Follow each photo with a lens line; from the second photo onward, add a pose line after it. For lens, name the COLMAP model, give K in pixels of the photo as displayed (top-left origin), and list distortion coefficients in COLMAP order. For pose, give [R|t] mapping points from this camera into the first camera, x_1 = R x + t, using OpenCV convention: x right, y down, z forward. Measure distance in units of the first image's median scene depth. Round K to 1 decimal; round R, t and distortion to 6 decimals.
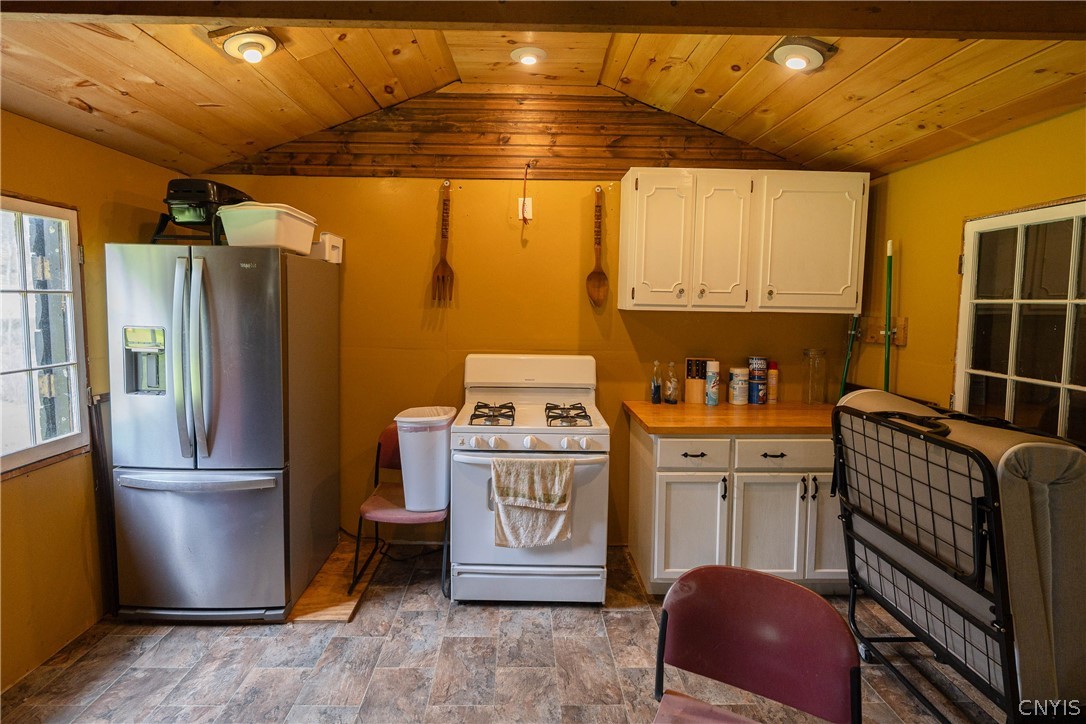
lens RADIAL K [[484.0, 0, 510.8], [0, 484.0, 333.4], [0, 0, 1]] dist [-0.007903, 0.003592]
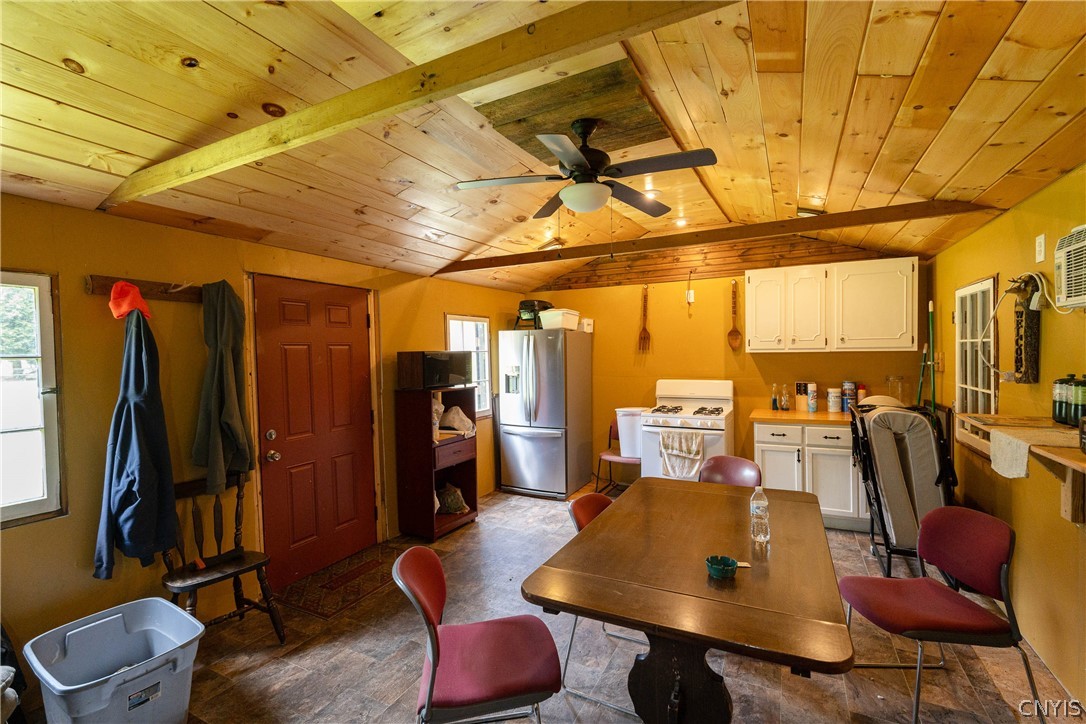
lens RADIAL K [[484.0, 0, 545.4], [0, 484.0, 364.5], [0, 0, 1]] dist [-0.007903, 0.003592]
pose [[0.883053, -0.015630, -0.469012, 0.452308], [-0.002047, 0.999307, -0.037158, 0.064645], [0.469268, 0.033772, 0.882410, -0.920806]]
